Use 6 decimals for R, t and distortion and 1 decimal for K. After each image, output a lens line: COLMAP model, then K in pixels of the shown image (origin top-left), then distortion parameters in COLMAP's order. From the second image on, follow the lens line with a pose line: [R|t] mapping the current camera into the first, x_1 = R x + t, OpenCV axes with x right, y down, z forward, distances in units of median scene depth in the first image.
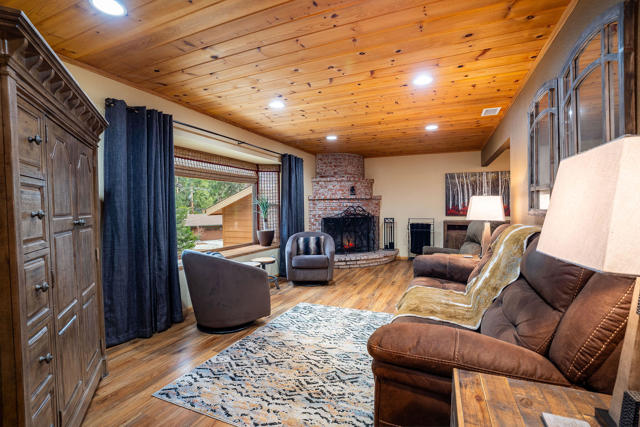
lens RADIAL K [[297.2, 0, 321.6], [0, 297.2, 213.4], [0, 0, 1]] dist [-0.047367, 0.009258]
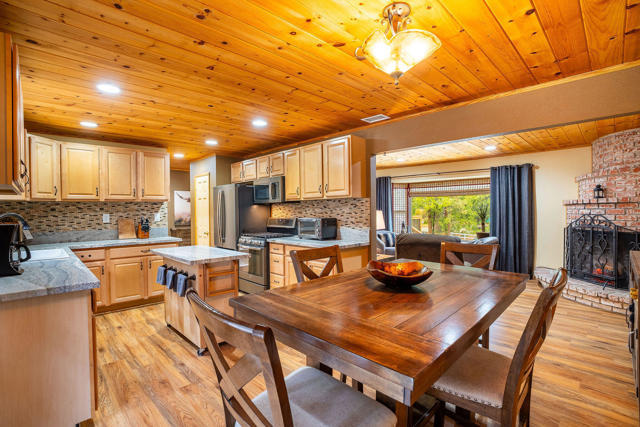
lens RADIAL K [[297.2, 0, 320.4], [0, 297.2, 213.4], [0, 0, 1]] dist [-0.047367, 0.009258]
pose [[-0.376752, 0.024468, -0.925991, 1.668016], [-0.003998, 0.999599, 0.028040, -0.073881], [0.926305, 0.014266, -0.376503, 1.144406]]
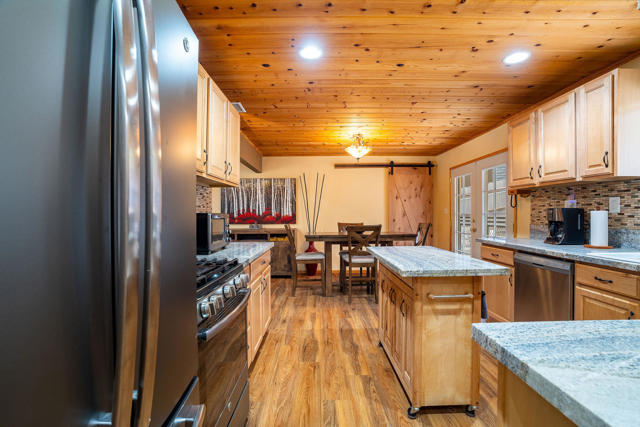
lens RADIAL K [[297.2, 0, 318.8], [0, 297.2, 213.6], [0, 0, 1]] dist [-0.047367, 0.009258]
pose [[0.920083, 0.009123, 0.391618, 0.643571], [-0.001726, 0.999813, -0.019238, -0.017307], [-0.391720, 0.017025, 0.919927, 0.075153]]
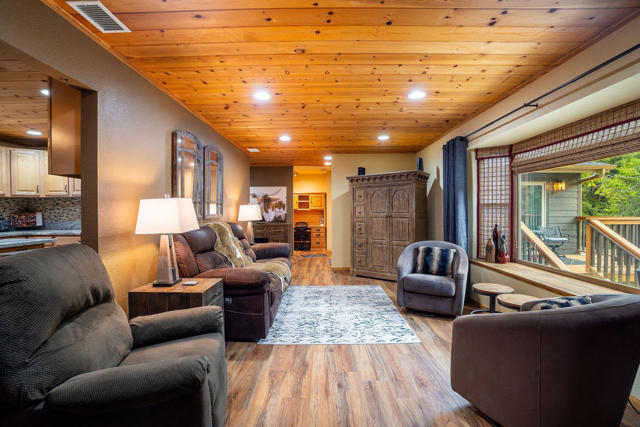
lens RADIAL K [[297.2, 0, 319.9], [0, 297.2, 213.0], [0, 0, 1]] dist [-0.047367, 0.009258]
pose [[-0.924332, 0.020074, -0.381060, 0.432923], [0.010637, 0.999583, 0.026856, -0.036098], [0.381441, 0.020771, -0.924160, 1.596436]]
